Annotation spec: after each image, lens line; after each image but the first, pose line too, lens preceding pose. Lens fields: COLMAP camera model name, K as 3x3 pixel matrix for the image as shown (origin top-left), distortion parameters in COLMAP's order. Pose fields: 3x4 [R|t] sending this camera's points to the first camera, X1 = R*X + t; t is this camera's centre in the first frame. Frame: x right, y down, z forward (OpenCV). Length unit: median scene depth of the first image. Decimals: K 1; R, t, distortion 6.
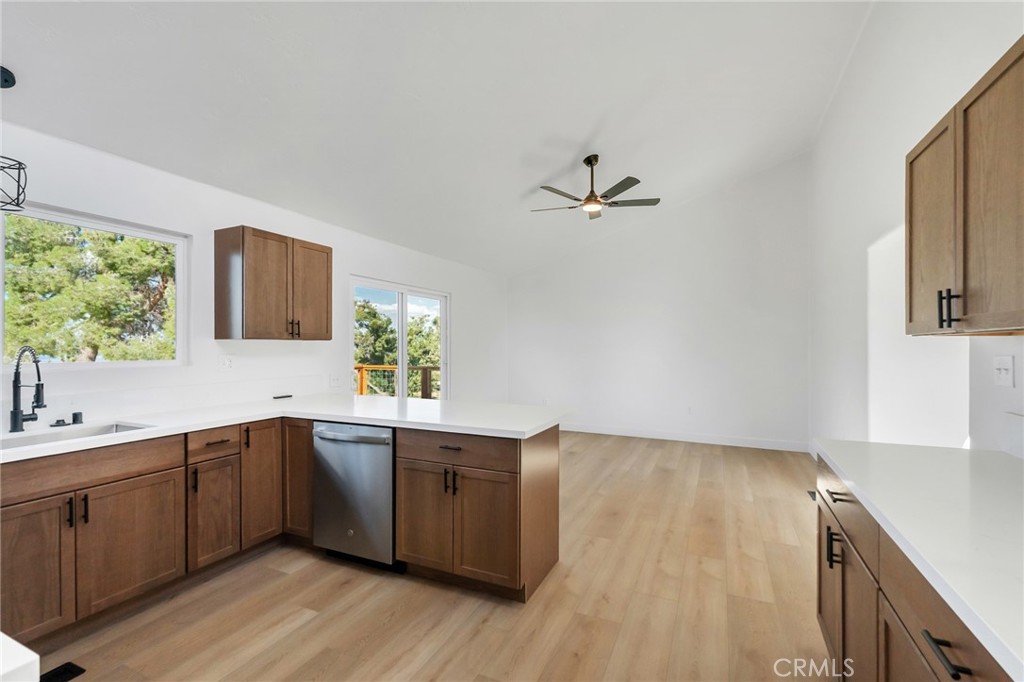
lens RADIAL K [[470.4, 0, 512.0], [0, 470.4, 341.0], [0, 0, 1]] dist [-0.000434, -0.000193]
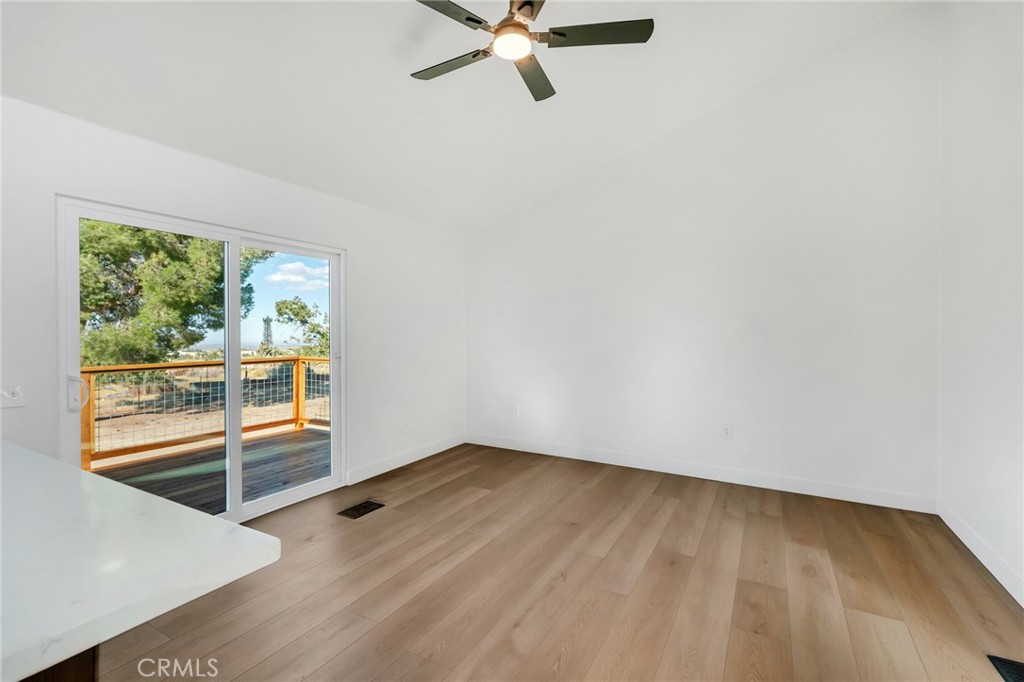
lens RADIAL K [[464.4, 0, 516.3], [0, 464.4, 334.3], [0, 0, 1]] dist [0.000996, 0.000386]
pose [[0.996326, 0.001008, -0.085636, 0.214747], [0.000094, 0.999917, 0.012864, 0.009775], [0.085642, -0.012825, 0.996243, 0.510434]]
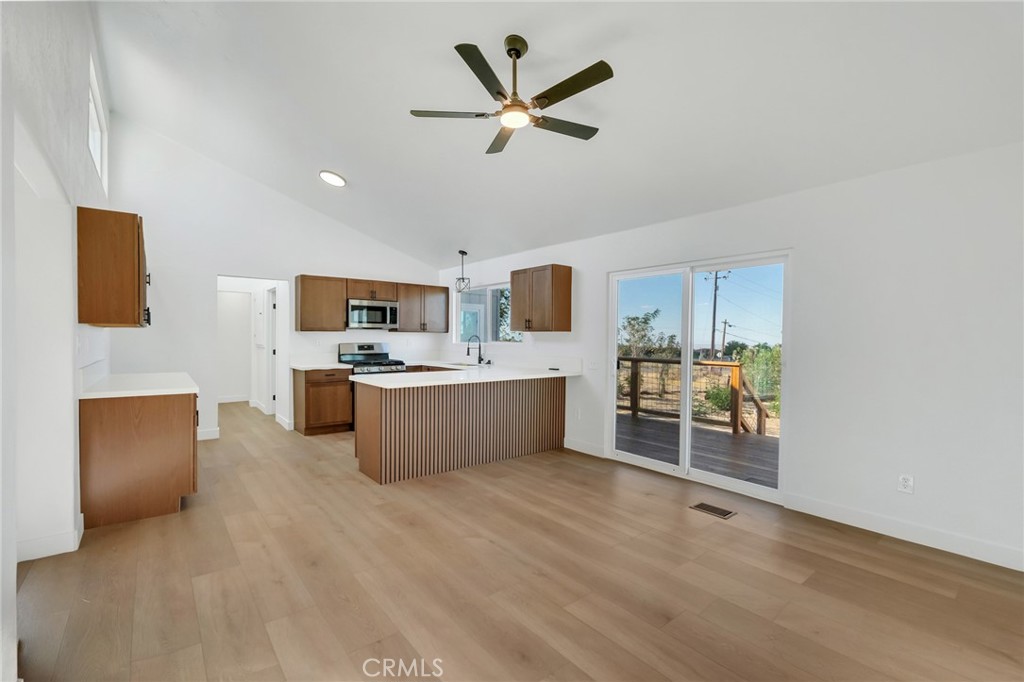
lens RADIAL K [[455.5, 0, 510.2], [0, 455.5, 344.3], [0, 0, 1]] dist [-0.000253, -0.000183]
pose [[-0.461847, 0.012838, -0.886867, 0.733078], [-0.001882, 0.999879, 0.015454, 0.013085], [0.886958, 0.008806, -0.461767, 1.283643]]
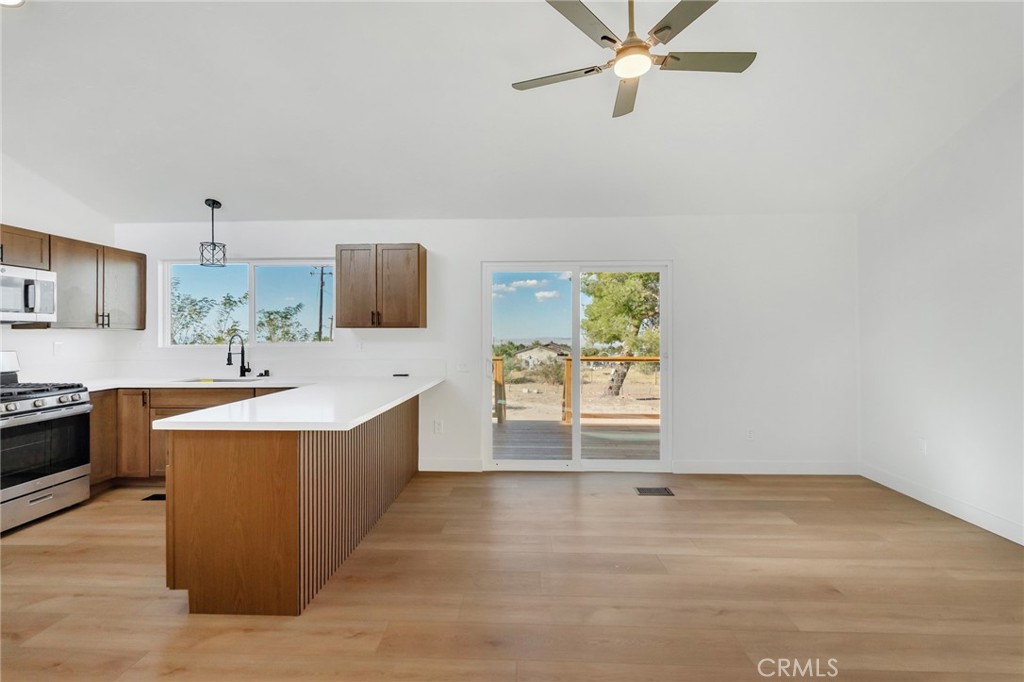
lens RADIAL K [[462.0, 0, 509.3], [0, 462.0, 332.4], [0, 0, 1]] dist [-0.001063, -0.000408]
pose [[0.367031, -0.002186, -0.930206, 0.593127], [0.008484, 0.999964, 0.000998, 0.007900], [0.930170, -0.008258, 0.367036, 0.679649]]
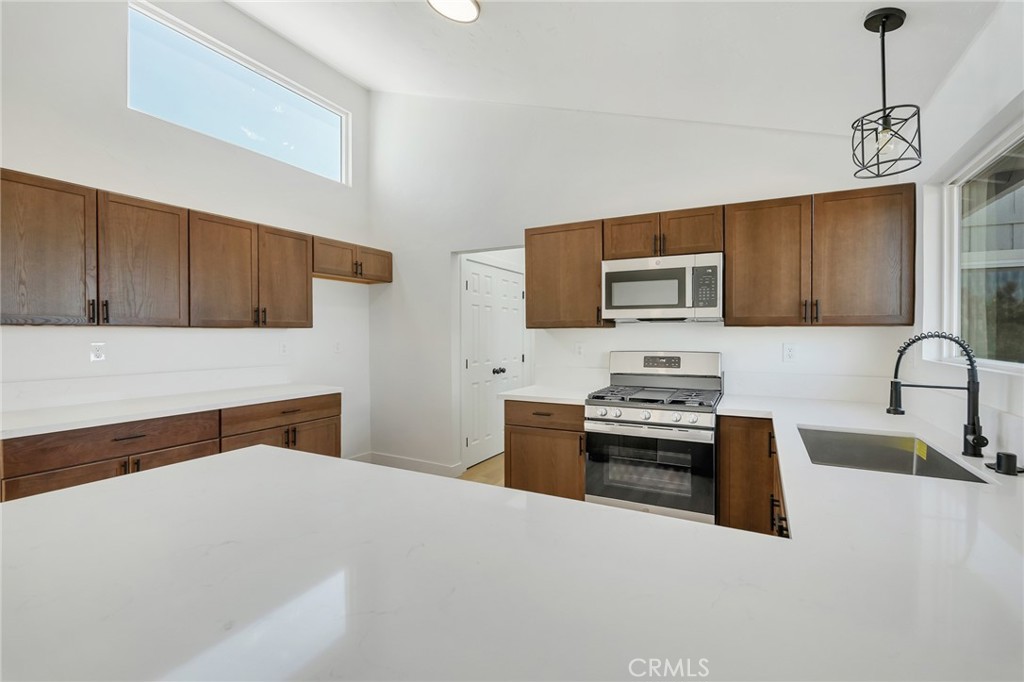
lens RADIAL K [[462.0, 0, 509.3], [0, 462.0, 332.4], [0, 0, 1]] dist [-0.001063, -0.000408]
pose [[-0.997776, 0.000990, 0.066650, -0.216546], [0.000381, 0.999958, -0.009153, 0.009756], [-0.066656, -0.009108, -0.997734, 0.877383]]
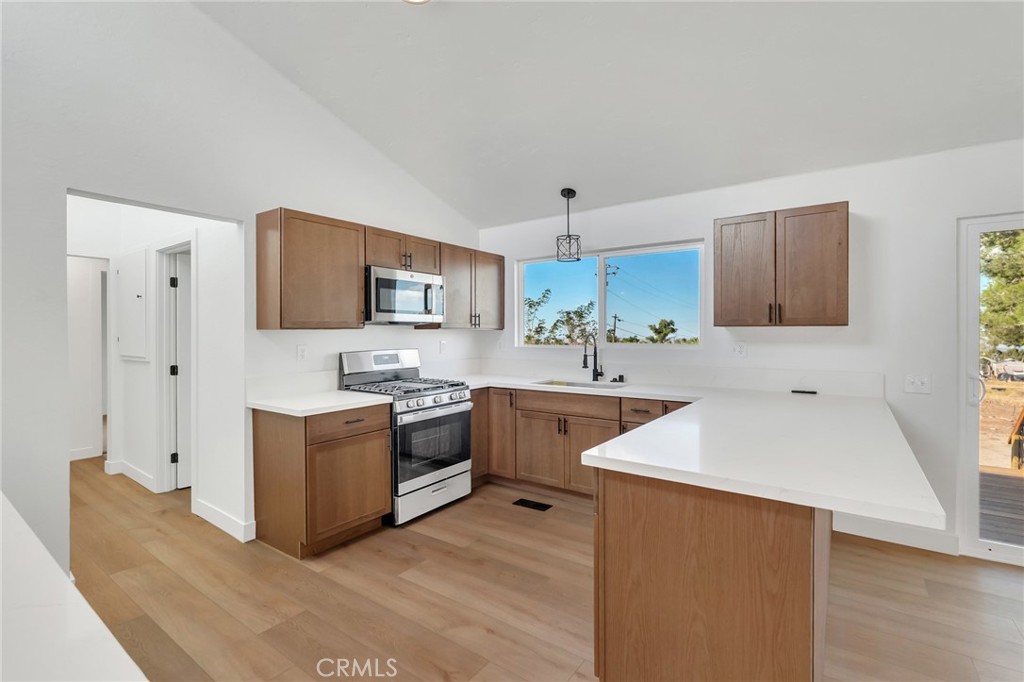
lens RADIAL K [[462.0, 0, 509.3], [0, 462.0, 332.4], [0, 0, 1]] dist [-0.001063, -0.000408]
pose [[-0.200153, 0.002241, -0.979762, 0.374054], [0.009500, 0.999955, 0.000346, 0.002797], [0.979719, -0.009238, -0.200166, 0.527331]]
